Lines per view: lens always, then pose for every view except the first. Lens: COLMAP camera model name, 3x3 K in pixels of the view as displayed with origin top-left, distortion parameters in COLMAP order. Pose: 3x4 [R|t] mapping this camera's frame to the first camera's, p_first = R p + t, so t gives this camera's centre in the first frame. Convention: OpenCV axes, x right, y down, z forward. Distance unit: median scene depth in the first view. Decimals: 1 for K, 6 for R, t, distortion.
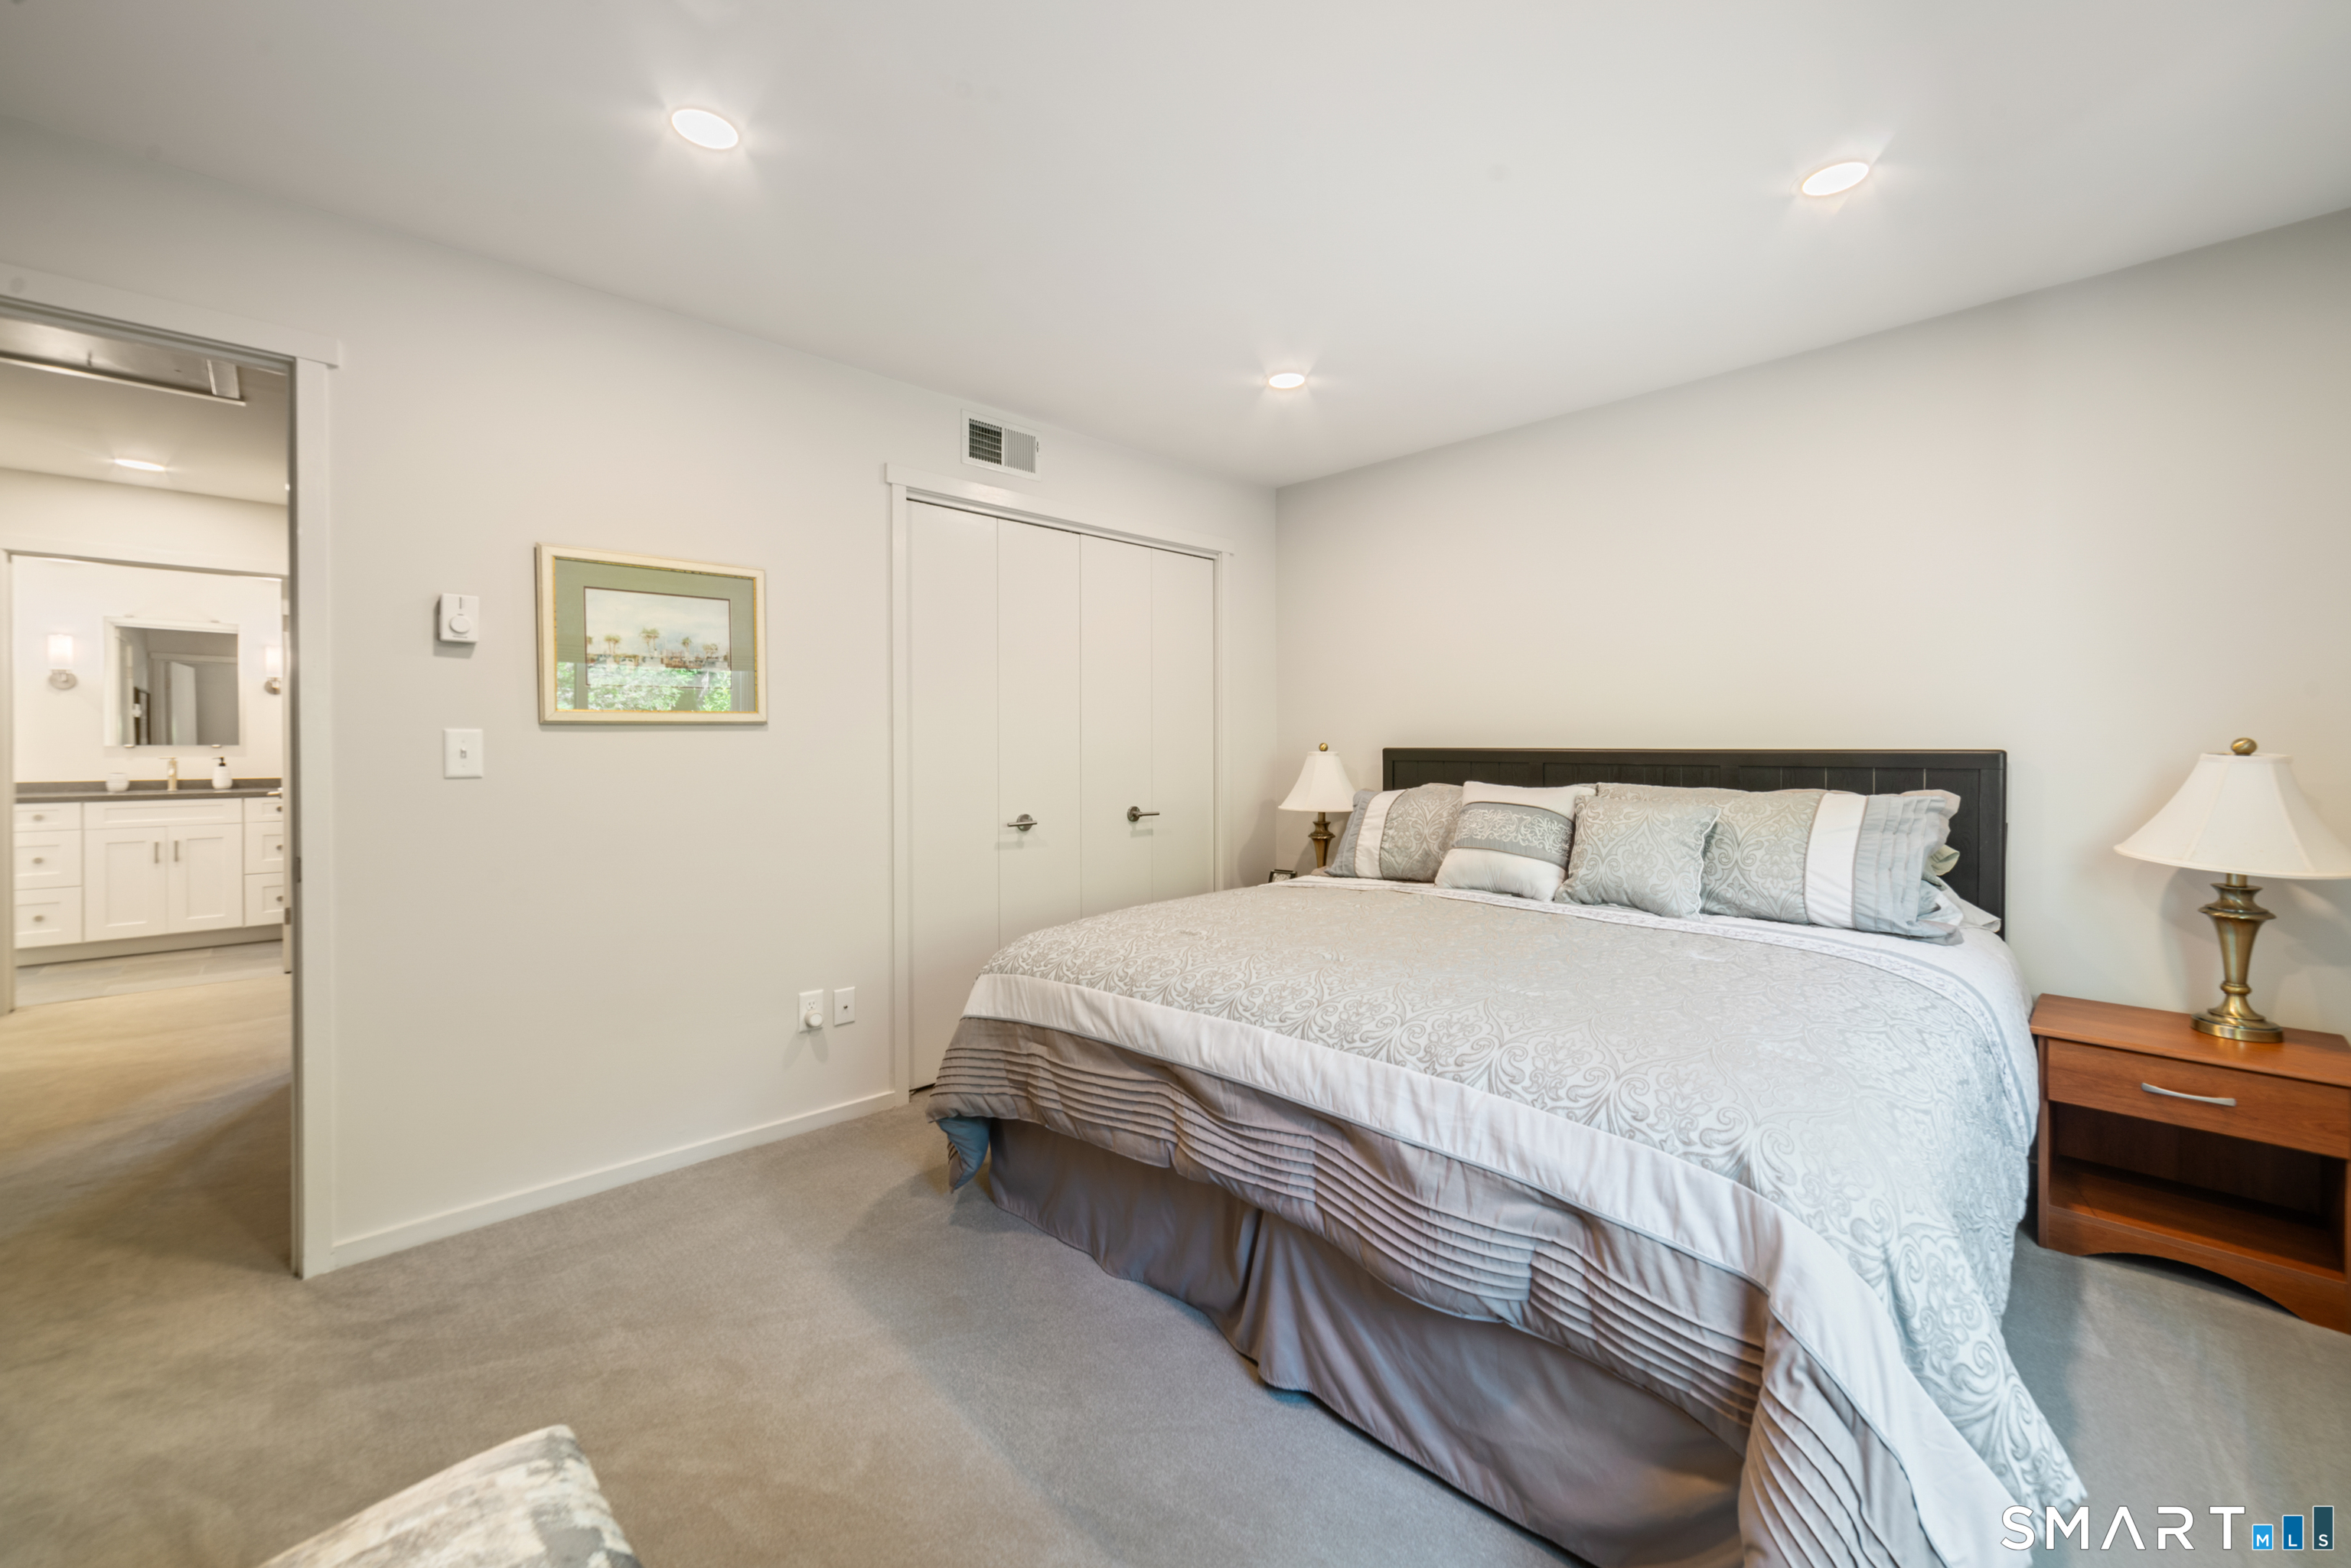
lens RADIAL K [[925.2, 0, 1176.6], [0, 925.2, 777.8], [0, 0, 1]] dist [0.001406, 0.000202]
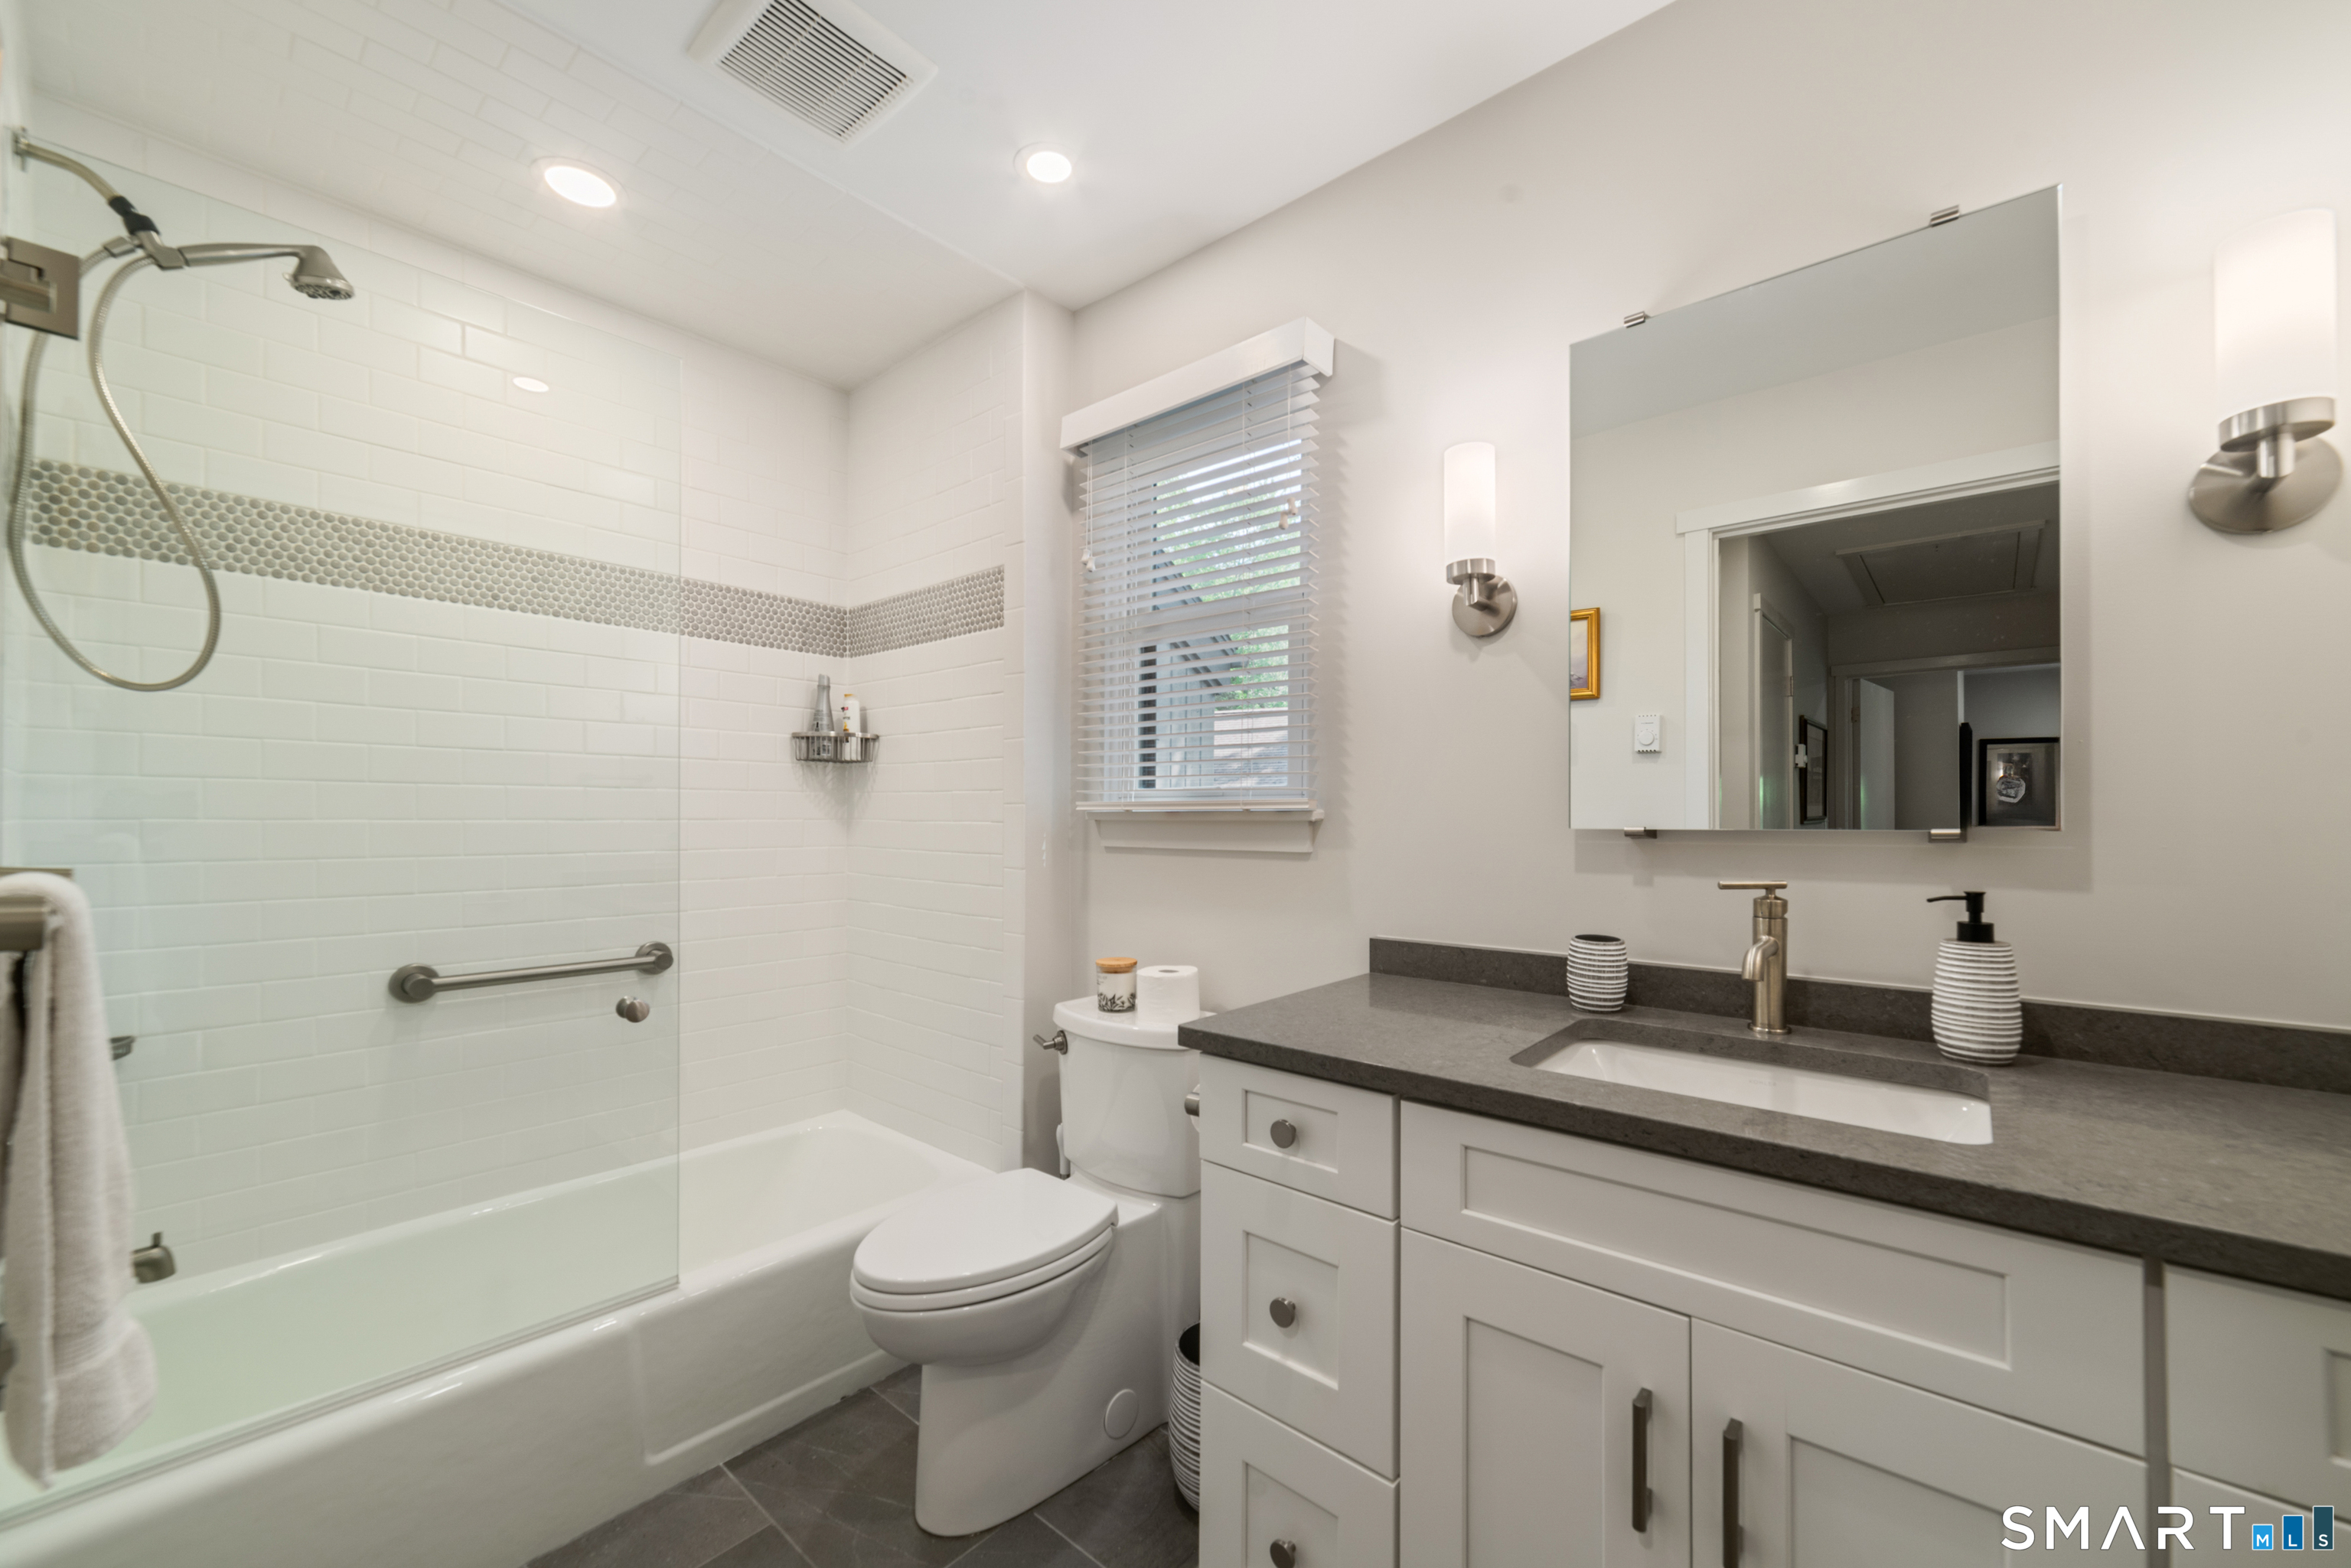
lens RADIAL K [[915.7, 0, 1167.7], [0, 915.7, 781.9], [0, 0, 1]] dist [0.000633, -0.000033]
pose [[0.076863, -0.040539, -0.996217, -0.844127], [-0.027242, 0.998715, -0.042743, -0.031923], [0.996669, 0.030425, 0.075659, 0.810736]]
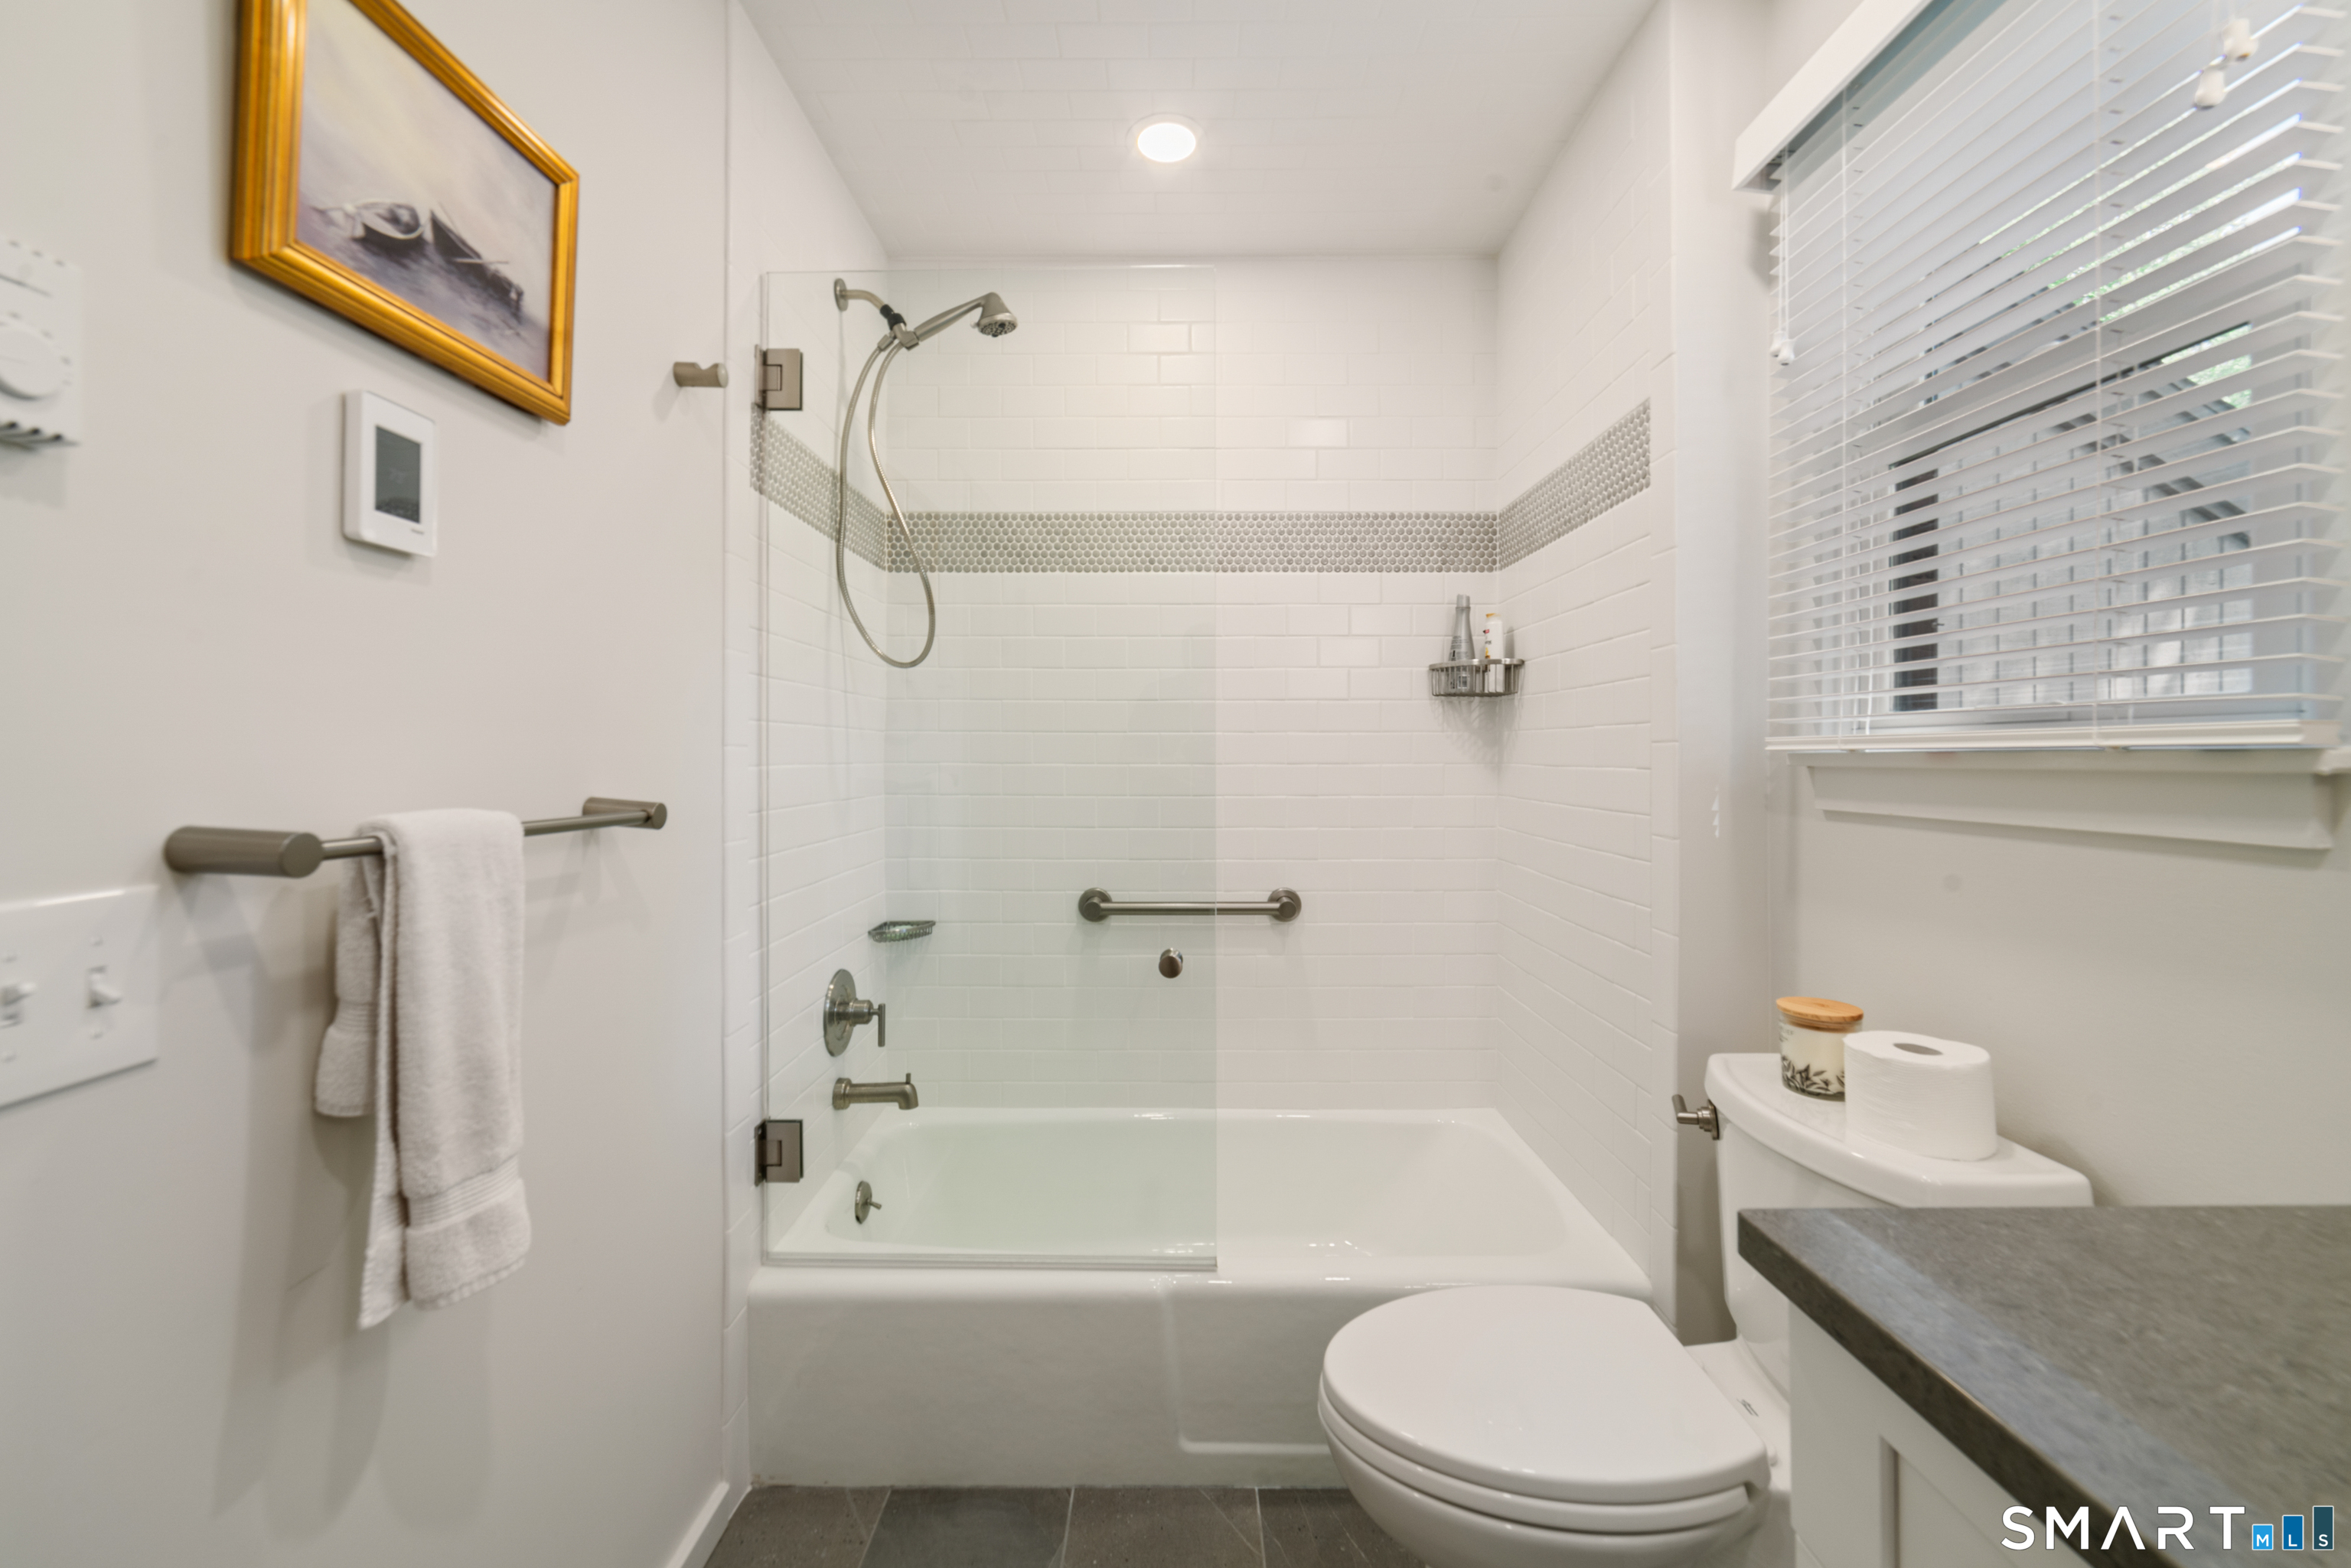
lens RADIAL K [[915.7, 0, 1177.3], [0, 915.7, 741.8], [0, 0, 1]] dist [0.000522, -0.000008]
pose [[-0.696688, -0.016167, -0.717192, -0.913549], [-0.020787, 0.999781, -0.002344, -0.033323], [0.717073, 0.013275, -0.696871, 0.843023]]
